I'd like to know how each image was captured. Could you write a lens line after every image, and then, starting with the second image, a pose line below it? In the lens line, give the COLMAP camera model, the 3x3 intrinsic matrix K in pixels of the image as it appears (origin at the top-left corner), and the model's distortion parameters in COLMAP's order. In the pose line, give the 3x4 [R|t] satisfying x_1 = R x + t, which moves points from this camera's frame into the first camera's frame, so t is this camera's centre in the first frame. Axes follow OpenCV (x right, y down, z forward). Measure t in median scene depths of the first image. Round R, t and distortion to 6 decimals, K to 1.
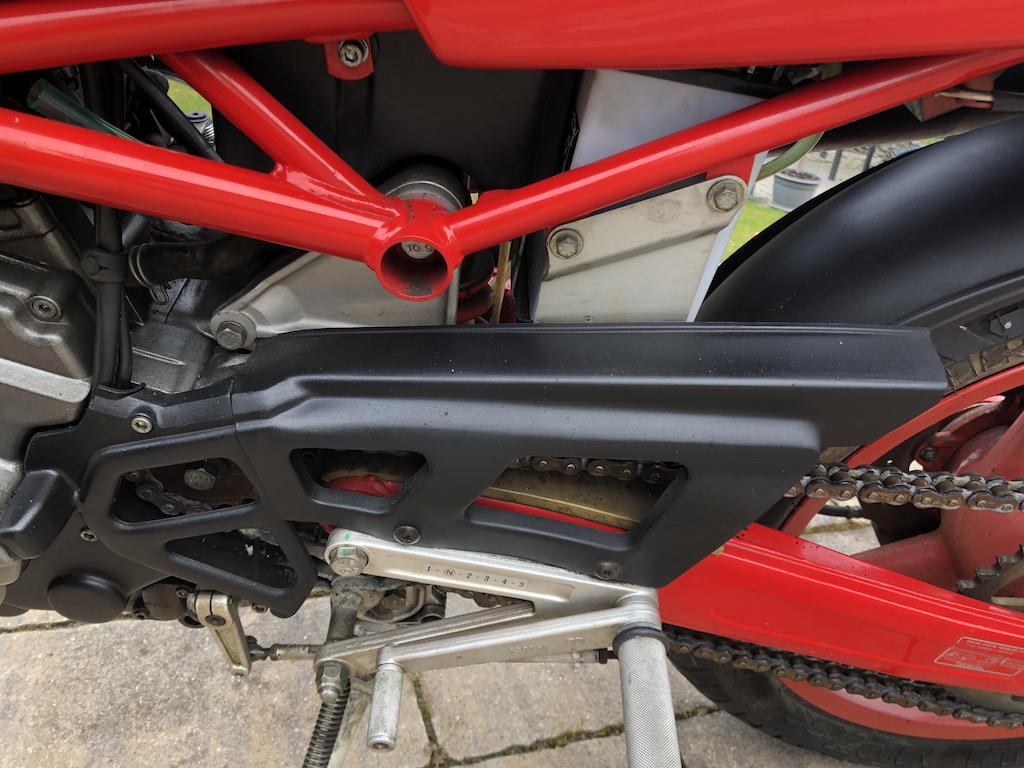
lens RADIAL K [[834.4, 0, 513.5], [0, 834.4, 378.8], [0, 0, 1]] dist [0.013102, -0.003630]
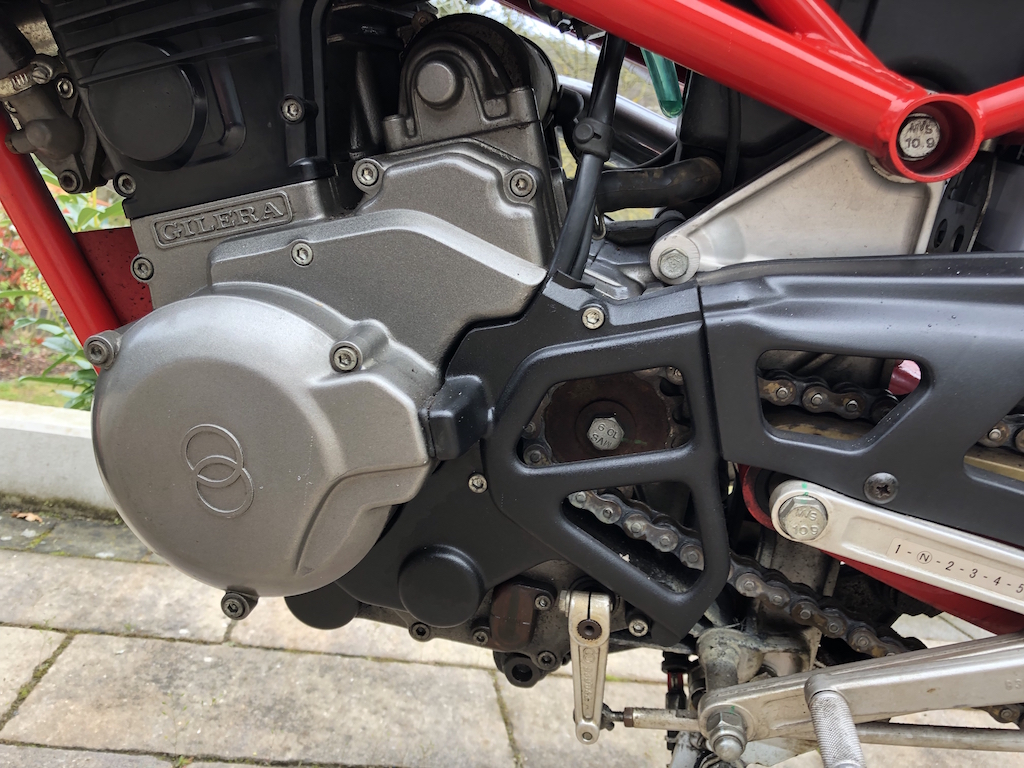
lens RADIAL K [[839.3, 0, 512.0], [0, 839.3, 384.0], [0, 0, 1]] dist [0.001014, -0.008343]
pose [[0.986733, 0.050292, -0.154362, -0.360197], [-0.106345, 0.918650, -0.380491, 0.440833], [0.122670, 0.391859, 0.911811, 0.178609]]
